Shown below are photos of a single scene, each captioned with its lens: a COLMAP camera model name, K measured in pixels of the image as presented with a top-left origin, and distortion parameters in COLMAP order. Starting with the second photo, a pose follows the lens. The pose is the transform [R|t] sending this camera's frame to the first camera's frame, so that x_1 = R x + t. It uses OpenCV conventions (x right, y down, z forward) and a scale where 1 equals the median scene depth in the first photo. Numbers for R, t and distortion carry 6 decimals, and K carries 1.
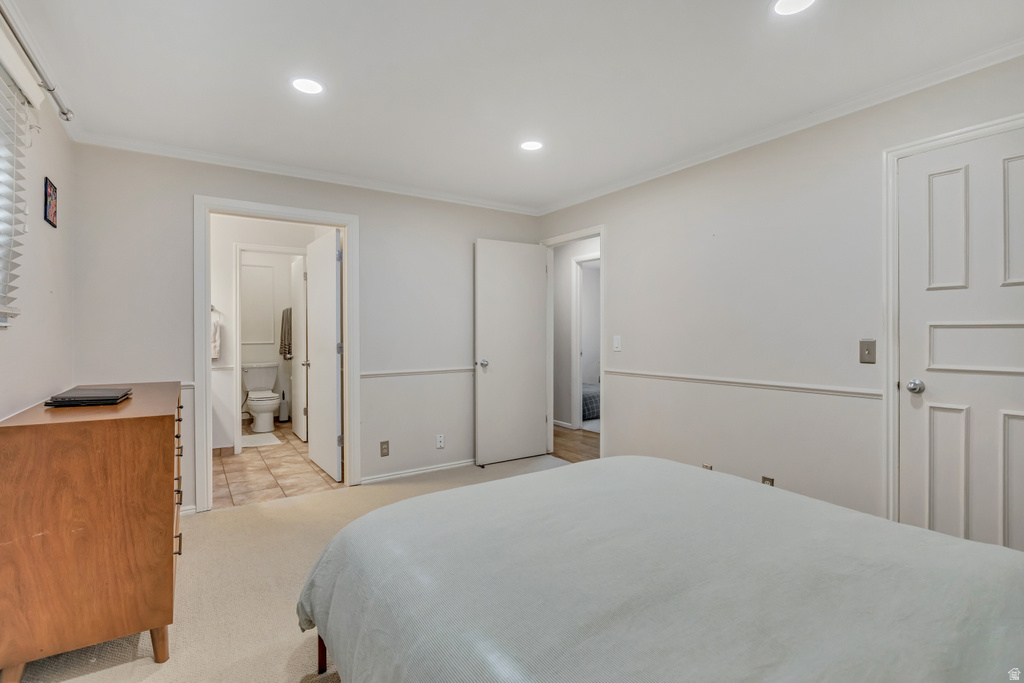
lens RADIAL K [[478.5, 0, 512.2], [0, 478.5, 340.1], [0, 0, 1]] dist [0.000492, -0.000455]
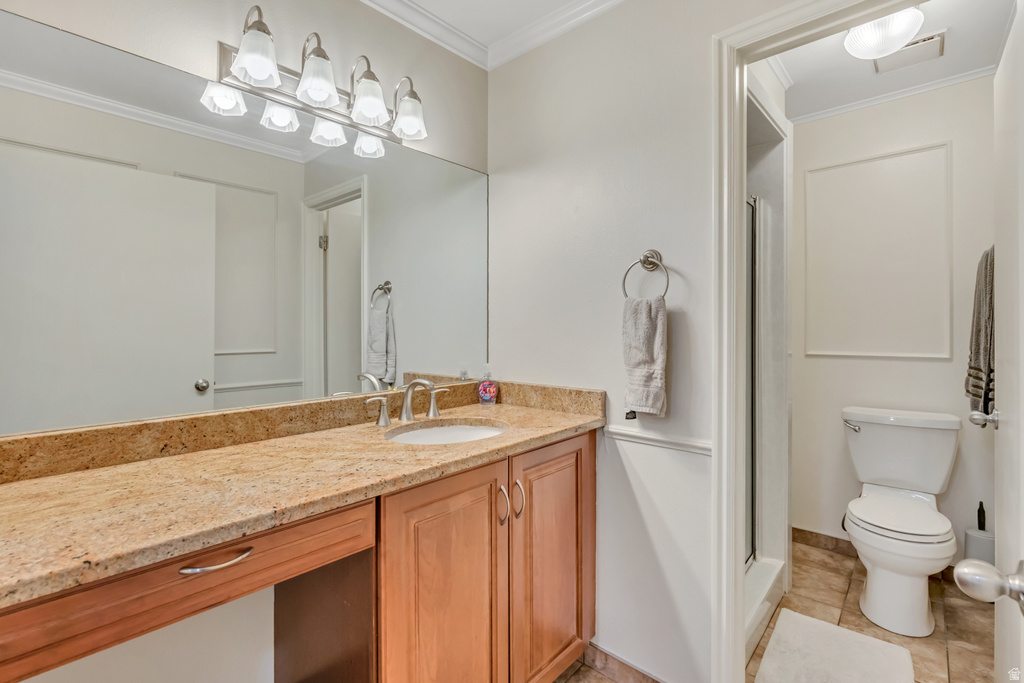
lens RADIAL K [[478.5, 0, 512.2], [0, 478.5, 340.1], [0, 0, 1]] dist [0.000492, -0.000455]
pose [[0.257068, 0.003468, -0.966387, -0.324625], [-0.004825, 0.999986, 0.002305, -0.011044], [0.966381, 0.004070, 0.257081, 0.803357]]
